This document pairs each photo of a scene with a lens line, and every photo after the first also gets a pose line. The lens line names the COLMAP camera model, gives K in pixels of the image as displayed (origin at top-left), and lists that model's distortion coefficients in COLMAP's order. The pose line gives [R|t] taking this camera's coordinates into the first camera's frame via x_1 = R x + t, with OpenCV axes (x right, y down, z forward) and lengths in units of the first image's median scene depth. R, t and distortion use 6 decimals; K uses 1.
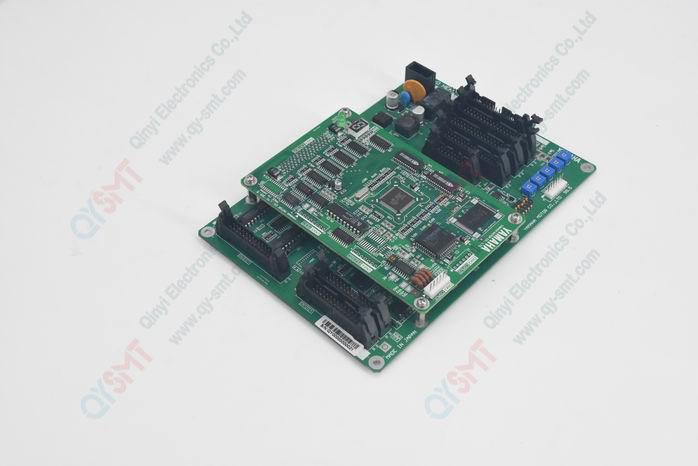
lens RADIAL K [[949.7, 0, 349.3], [0, 949.7, 232.1], [0, 0, 1]] dist [0.113303, 0.000000]
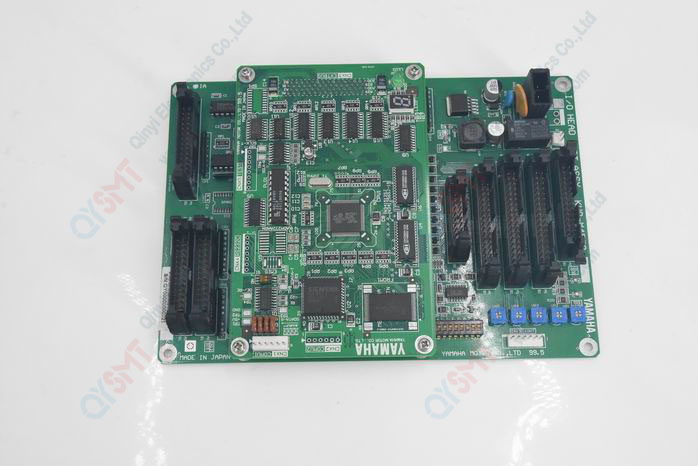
lens RADIAL K [[794.5, 0, 346.4], [0, 794.5, 236.2], [0, 0, 1]] dist [0.000541, 0.000000]
pose [[0.690267, 0.695154, -0.200730, 0.195656], [-0.532118, 0.675695, 0.510183, -0.364836], [0.490288, -0.245350, 0.836314, 0.440276]]
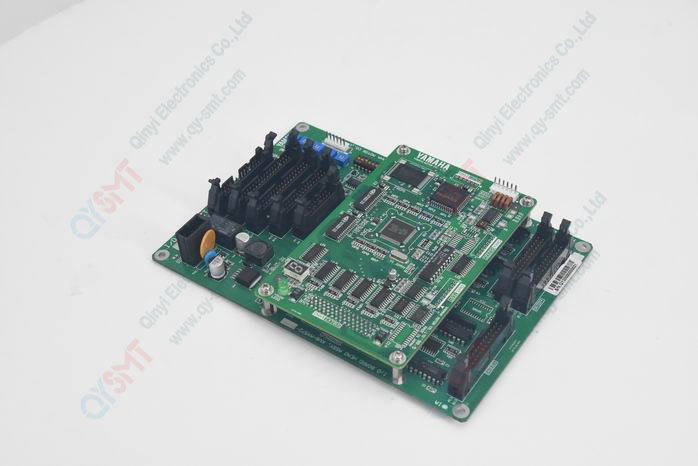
lens RADIAL K [[1031.7, 0, 348.6], [0, 1031.7, 233.0], [0, 0, 1]] dist [0.075020, 0.000000]
pose [[-0.142636, -0.687403, 0.712132, -0.673621], [0.765741, 0.379237, 0.519441, -0.603700], [-0.627132, 0.619400, 0.472280, 0.549515]]
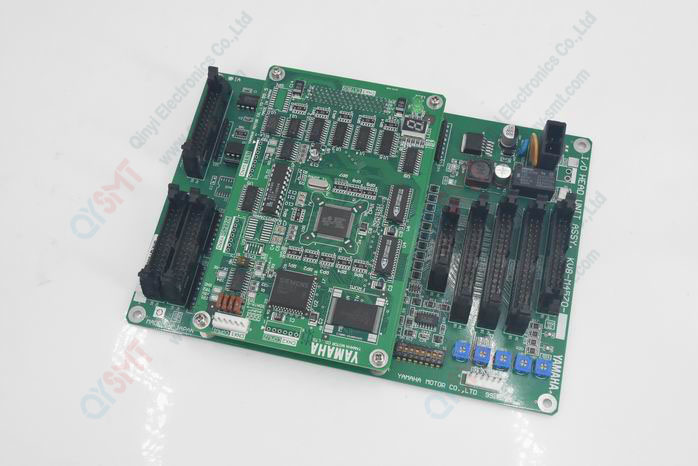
lens RADIAL K [[794.5, 0, 347.2], [0, 794.5, 235.9], [0, 0, 1]] dist [0.000541, 0.000000]
pose [[0.499620, 0.797002, -0.339363, 0.295624], [-0.621766, 0.602724, 0.500131, -0.373338], [0.603148, -0.038871, 0.796682, 0.467939]]
